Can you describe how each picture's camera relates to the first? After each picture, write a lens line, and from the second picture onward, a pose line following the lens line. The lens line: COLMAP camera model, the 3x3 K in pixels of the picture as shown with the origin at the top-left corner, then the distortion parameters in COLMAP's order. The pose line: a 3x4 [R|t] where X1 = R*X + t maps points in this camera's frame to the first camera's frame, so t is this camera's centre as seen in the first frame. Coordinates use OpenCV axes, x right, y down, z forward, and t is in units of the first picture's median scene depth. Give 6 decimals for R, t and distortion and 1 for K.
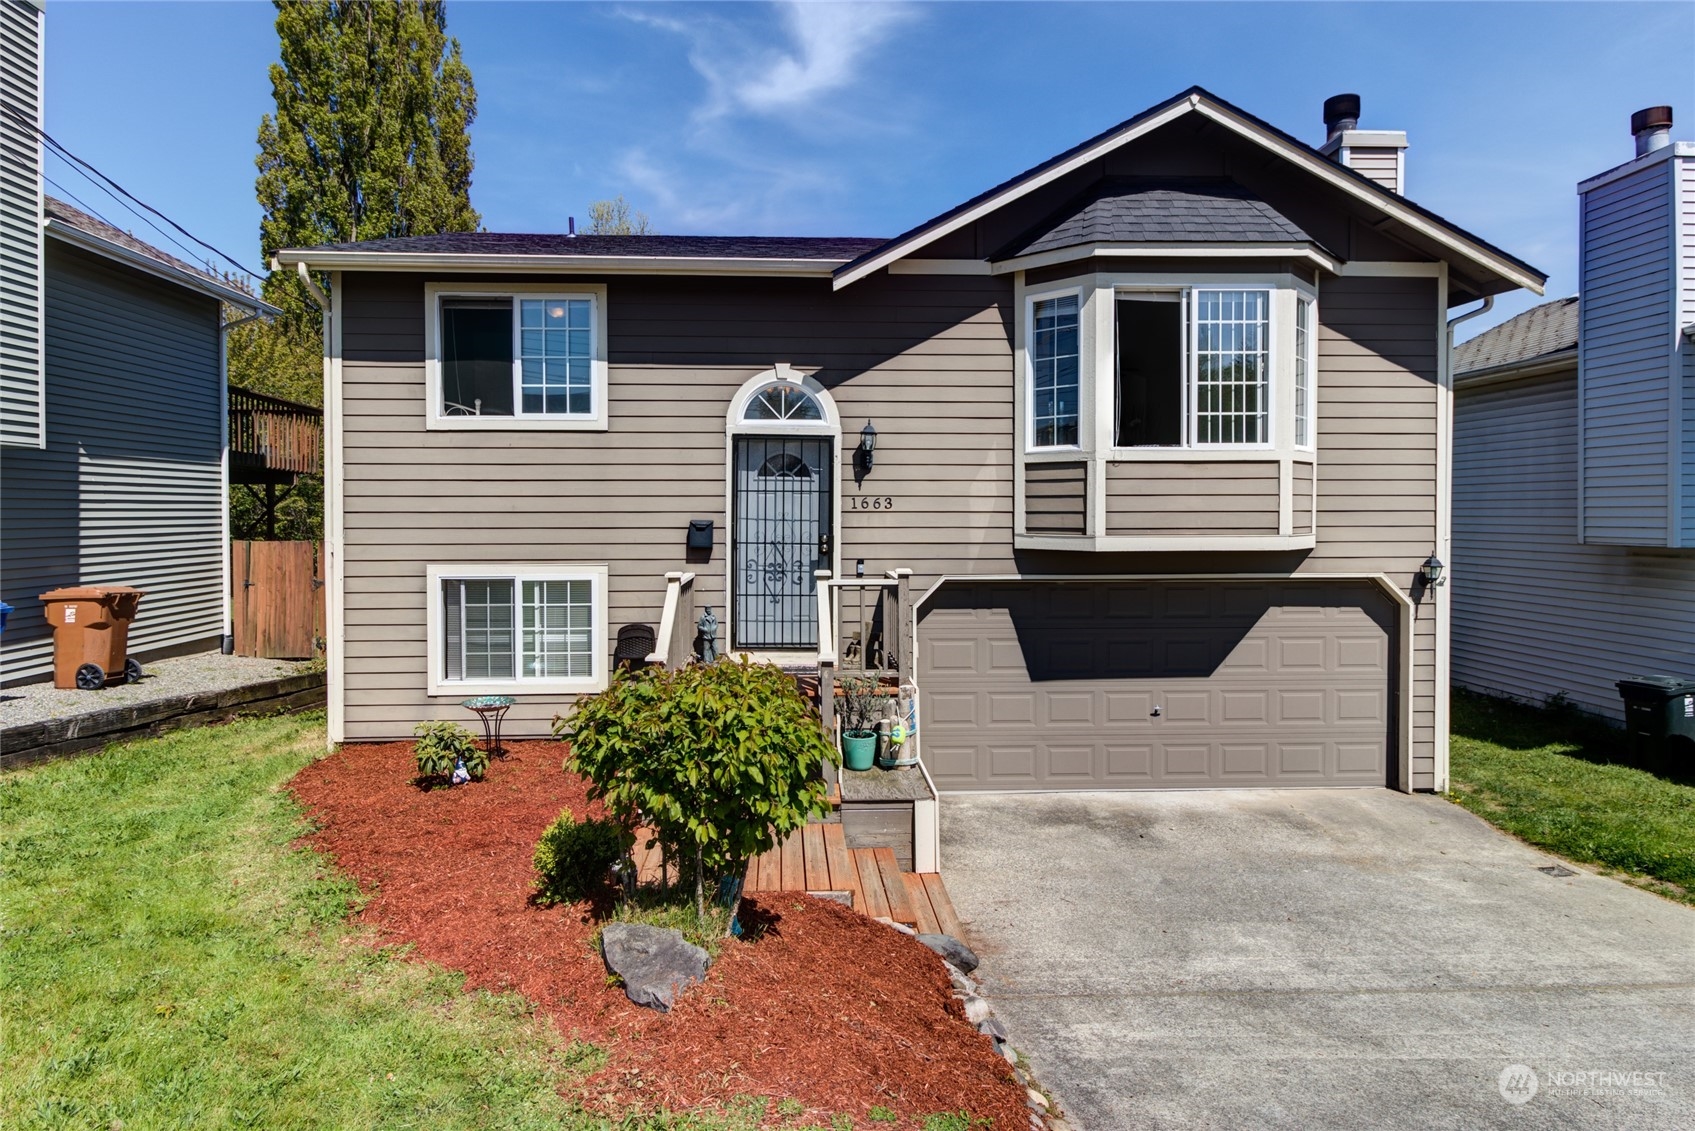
lens RADIAL K [[934.1, 0, 820.7], [0, 934.1, 530.7], [0, 0, 1]] dist [0.008966, -0.010512]
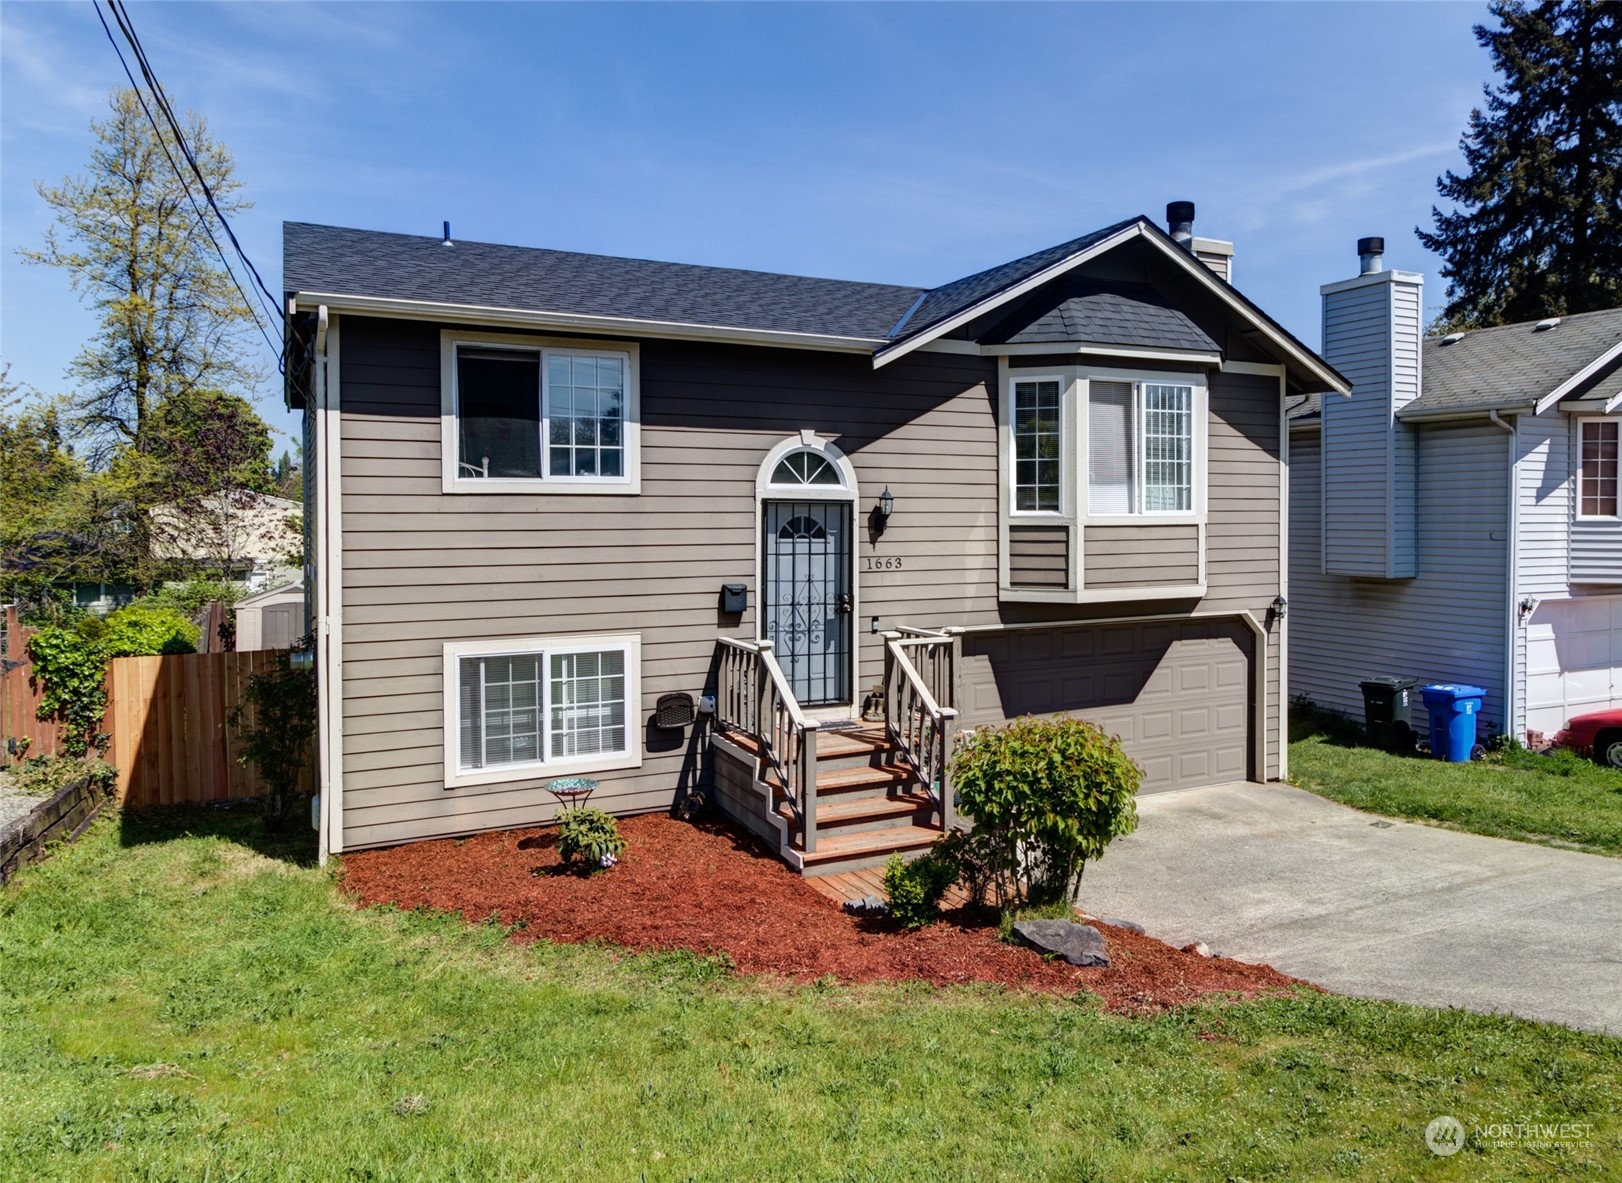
lens RADIAL K [[1156.0, 0, 905.6], [0, 1156.0, 538.5], [0, 0, 1]] dist [0.004472, -0.000019]
pose [[0.896683, -0.011348, 0.442529, -0.508781], [0.010079, 0.999936, 0.005220, -0.064801], [-0.442559, -0.000220, 0.896739, -0.191772]]
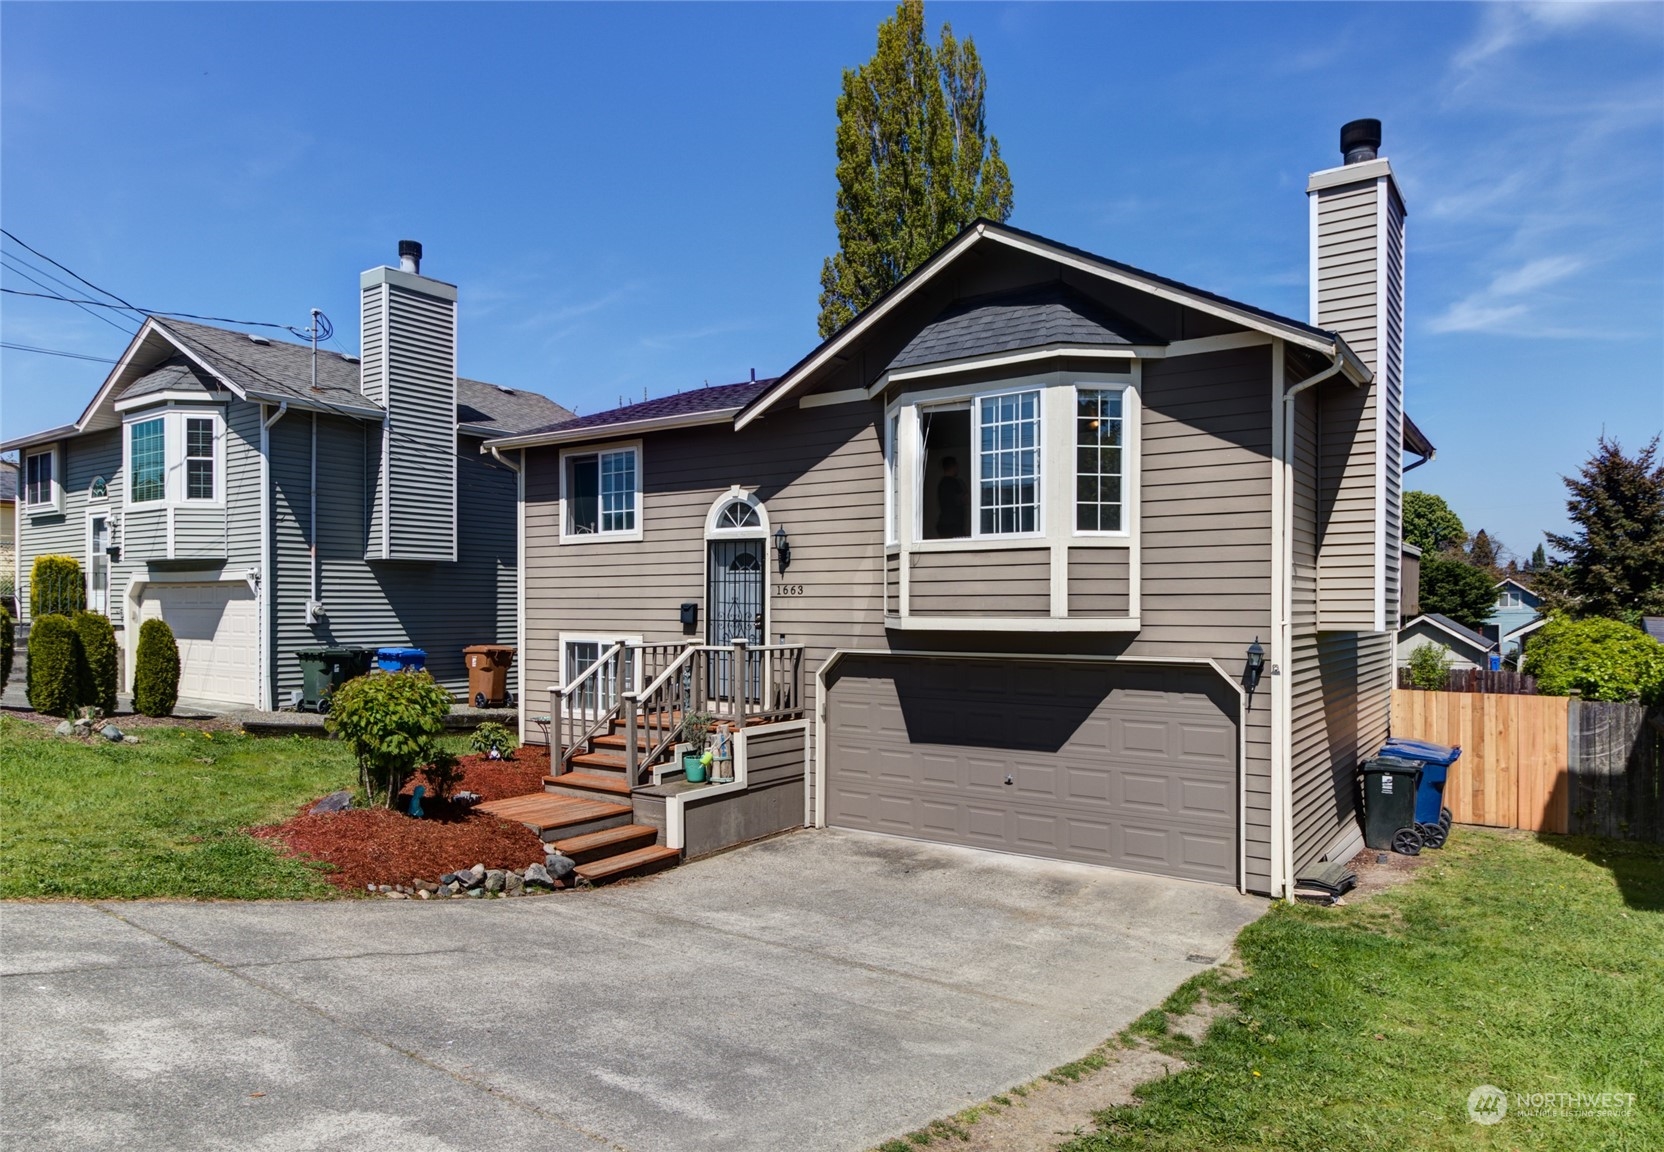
lens RADIAL K [[1052.9, 0, 828.0], [0, 1052.9, 619.2], [0, 0, 1]] dist [-0.001891, -0.000846]
pose [[0.792667, 0.009349, -0.609584, 0.972981], [-0.013337, 0.999909, -0.002007, 0.012349], [0.609509, 0.009721, 0.792719, -0.101483]]
